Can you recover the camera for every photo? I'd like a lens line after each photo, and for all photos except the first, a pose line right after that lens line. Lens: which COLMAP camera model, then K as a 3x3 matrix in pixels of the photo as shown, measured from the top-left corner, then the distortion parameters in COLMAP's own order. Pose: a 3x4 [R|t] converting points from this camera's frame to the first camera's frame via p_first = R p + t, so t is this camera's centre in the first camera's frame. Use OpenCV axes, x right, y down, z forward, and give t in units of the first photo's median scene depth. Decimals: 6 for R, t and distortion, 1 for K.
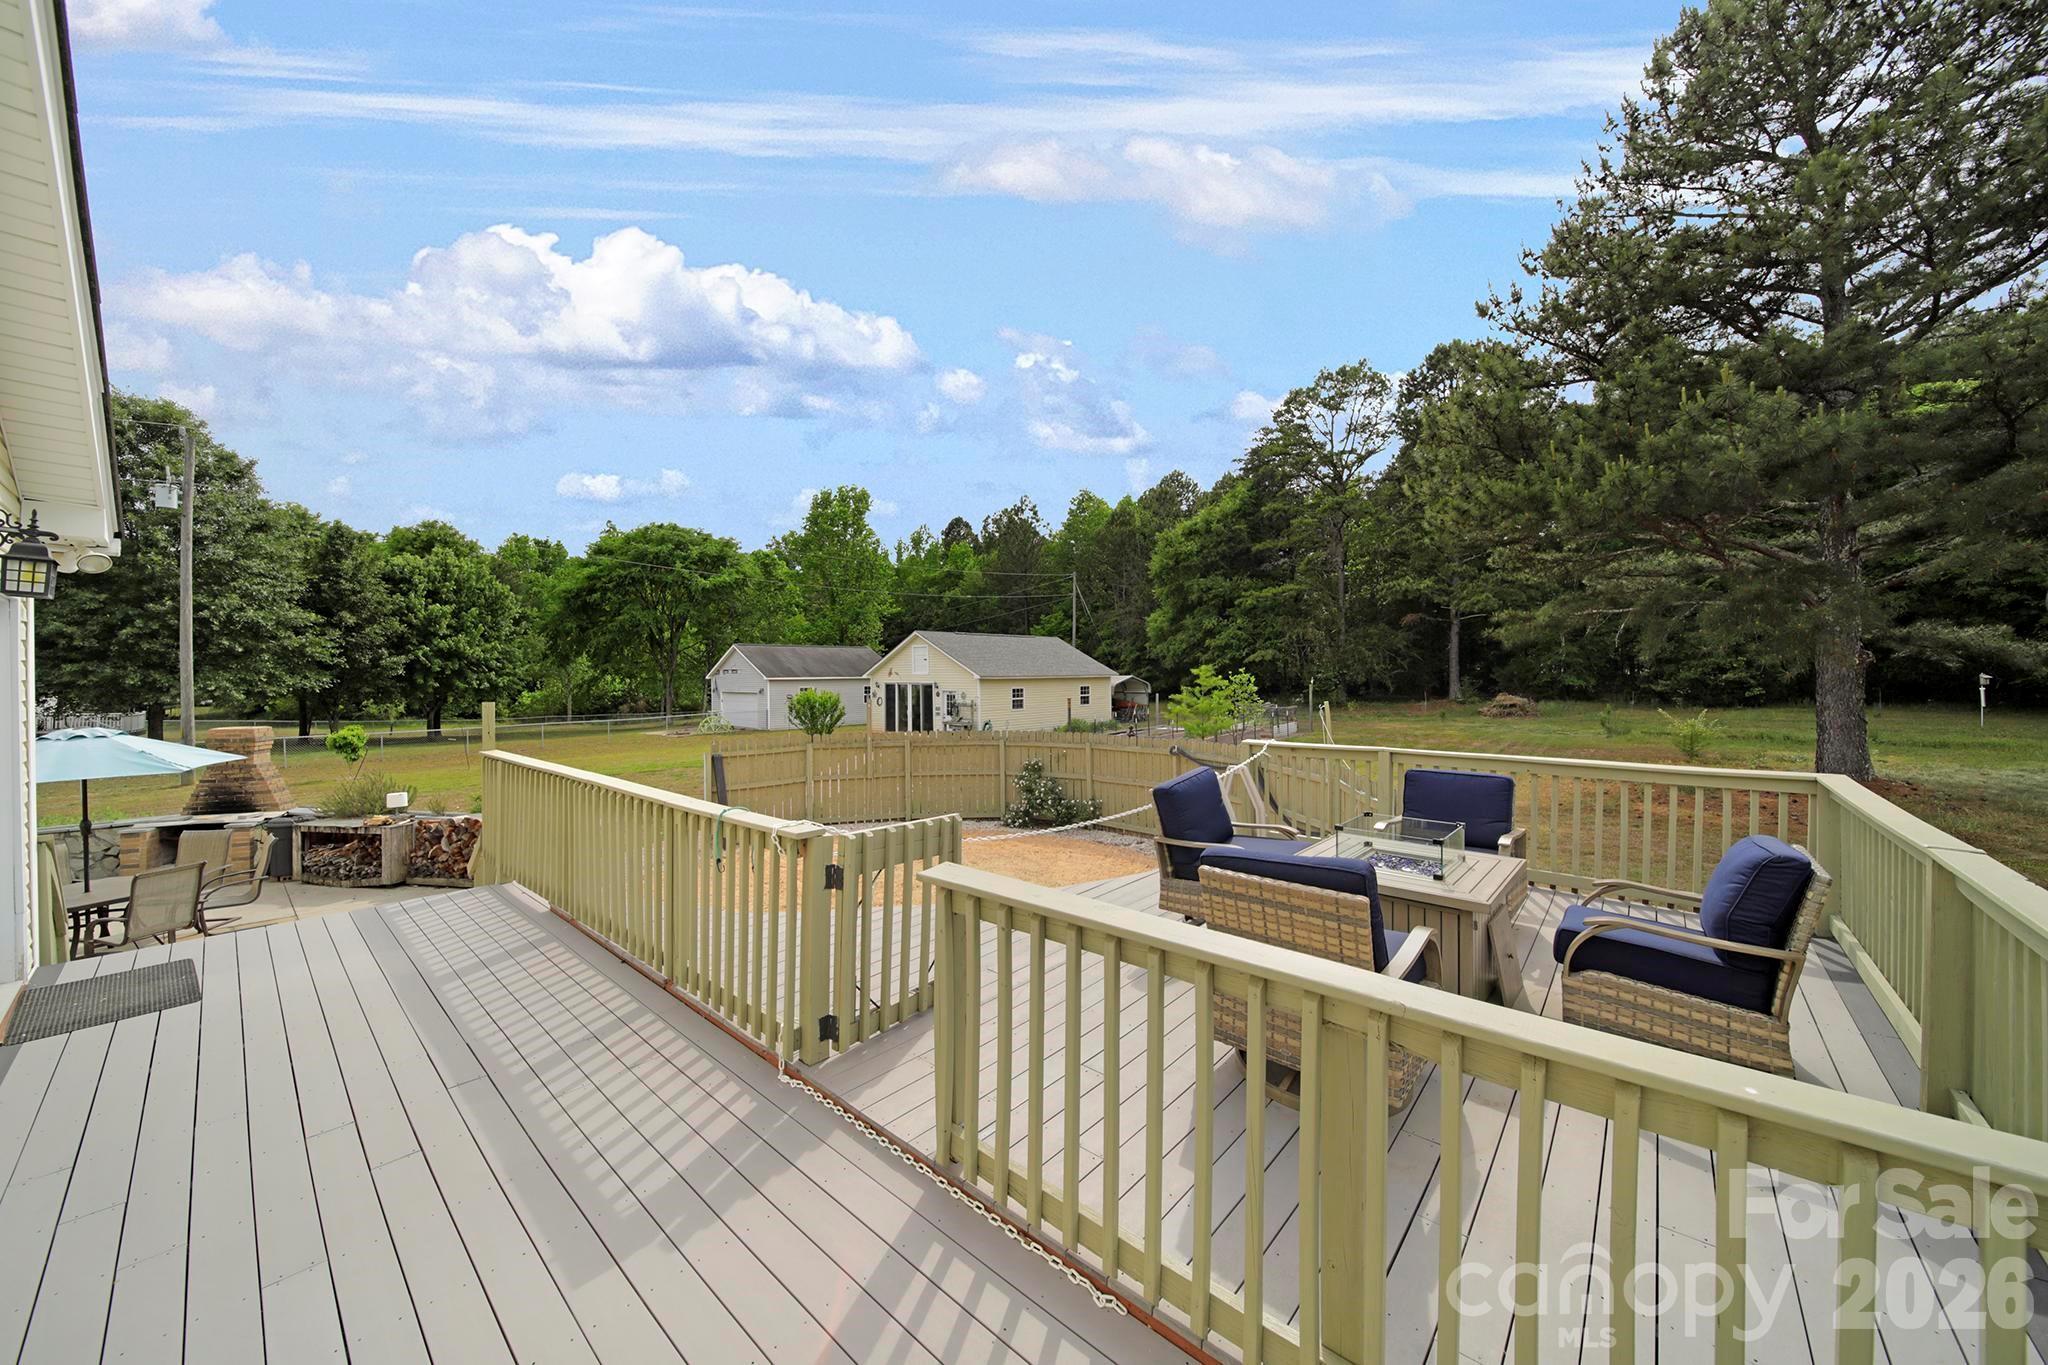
lens RADIAL K [[705.7, 0, 1036.5], [0, 705.7, 665.3], [0, 0, 1]] dist [-0.000589, -0.001154]
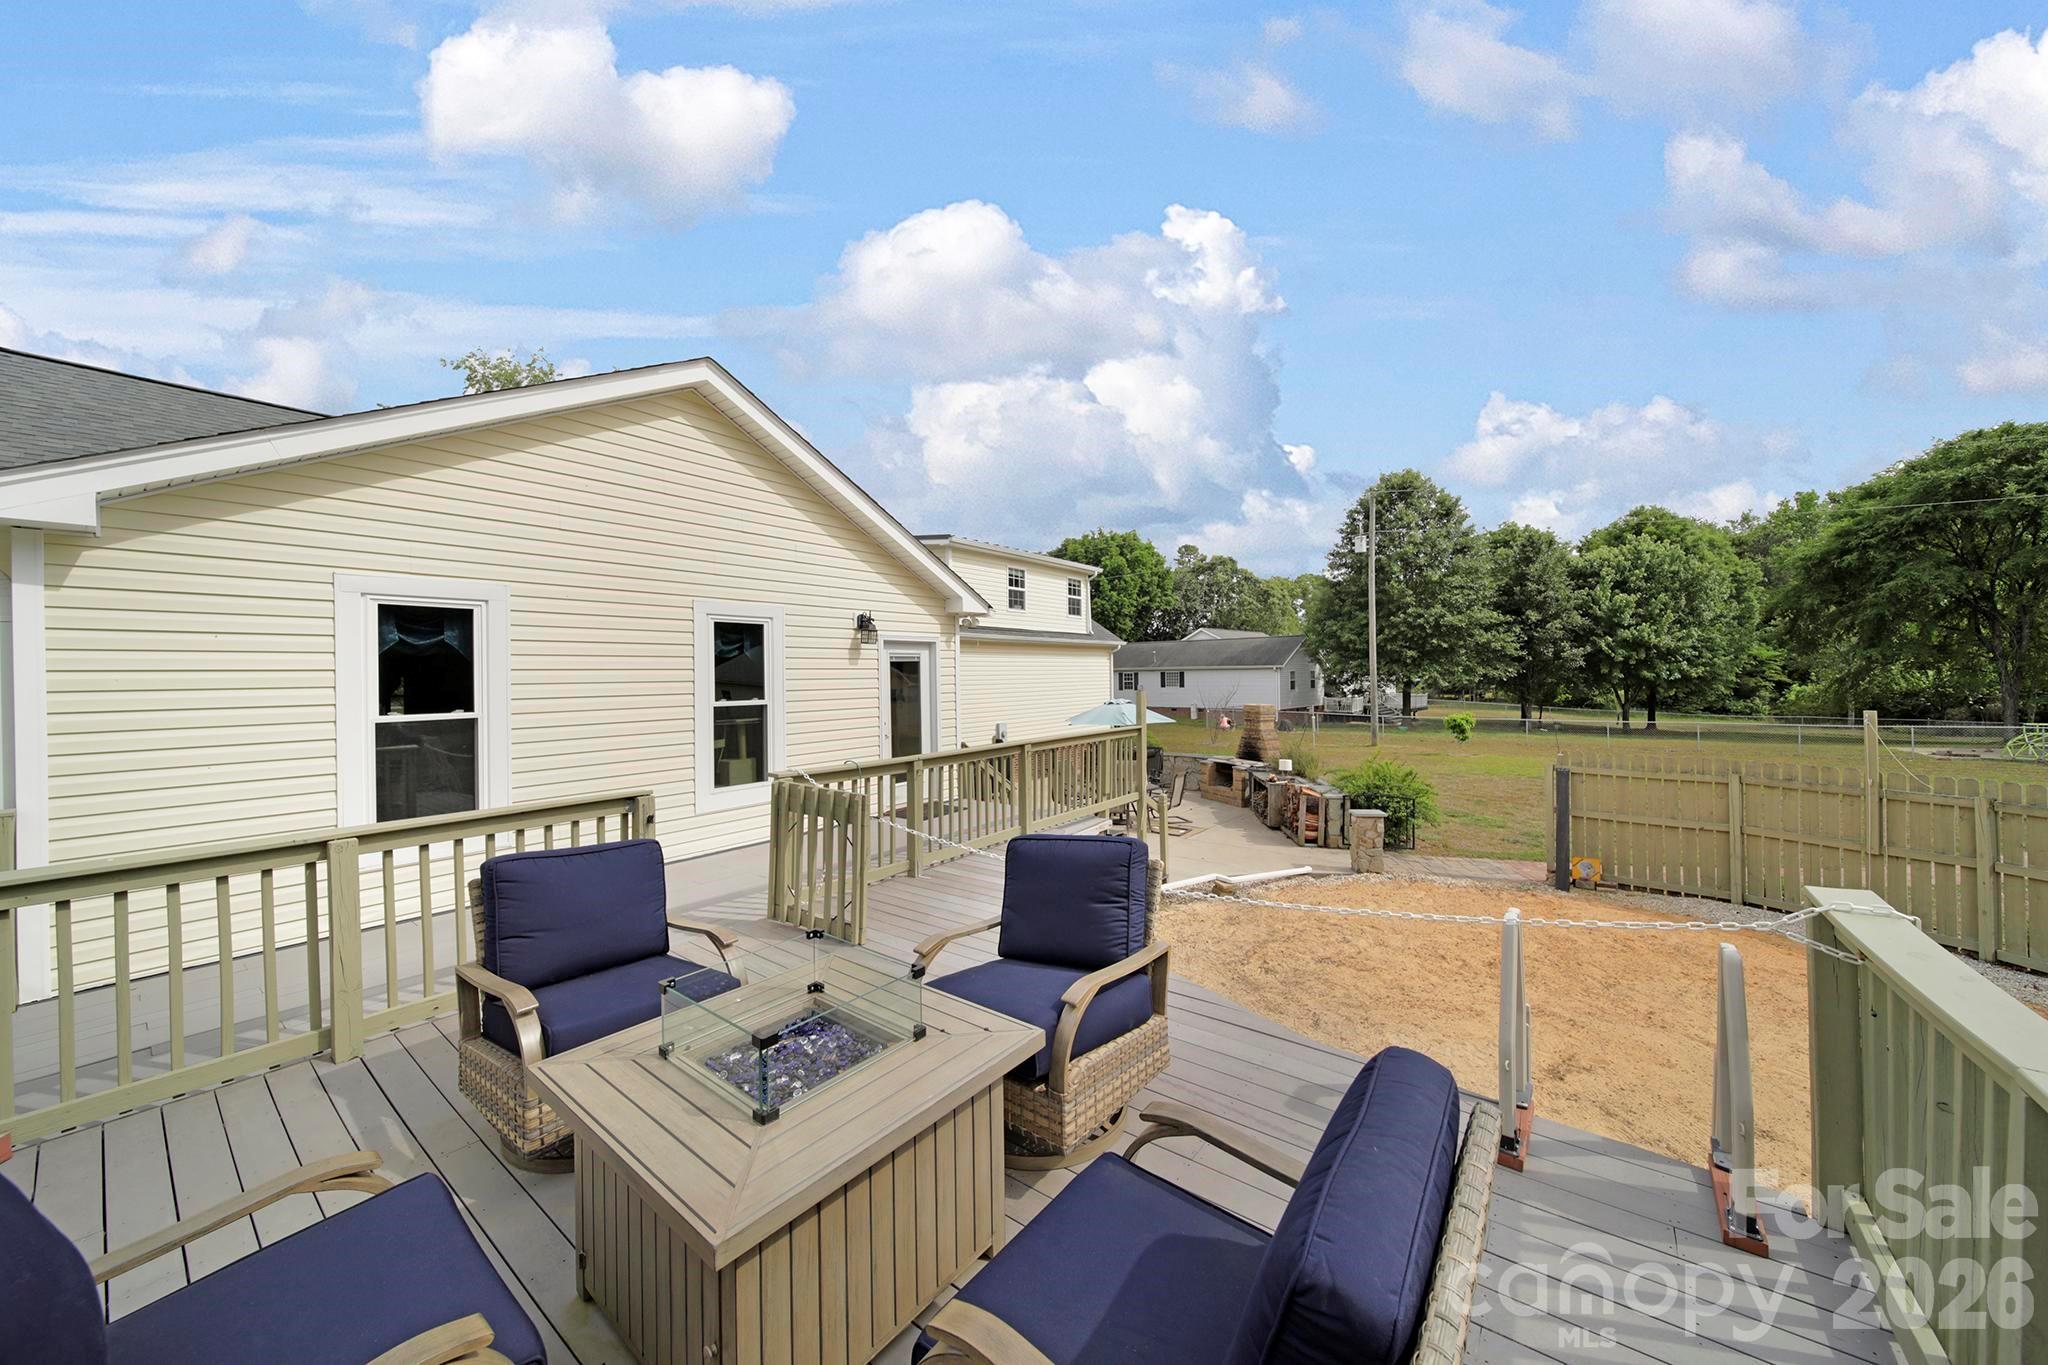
lens RADIAL K [[727.6, 0, 1034.5], [0, 727.6, 665.3], [0, 0, 1]] dist [-0.002232, -0.000468]
pose [[0.069157, -0.004882, -0.997594, 0.114069], [0.019782, 0.999798, -0.003521, 0.000148], [0.997410, -0.019491, 0.069239, 0.121012]]
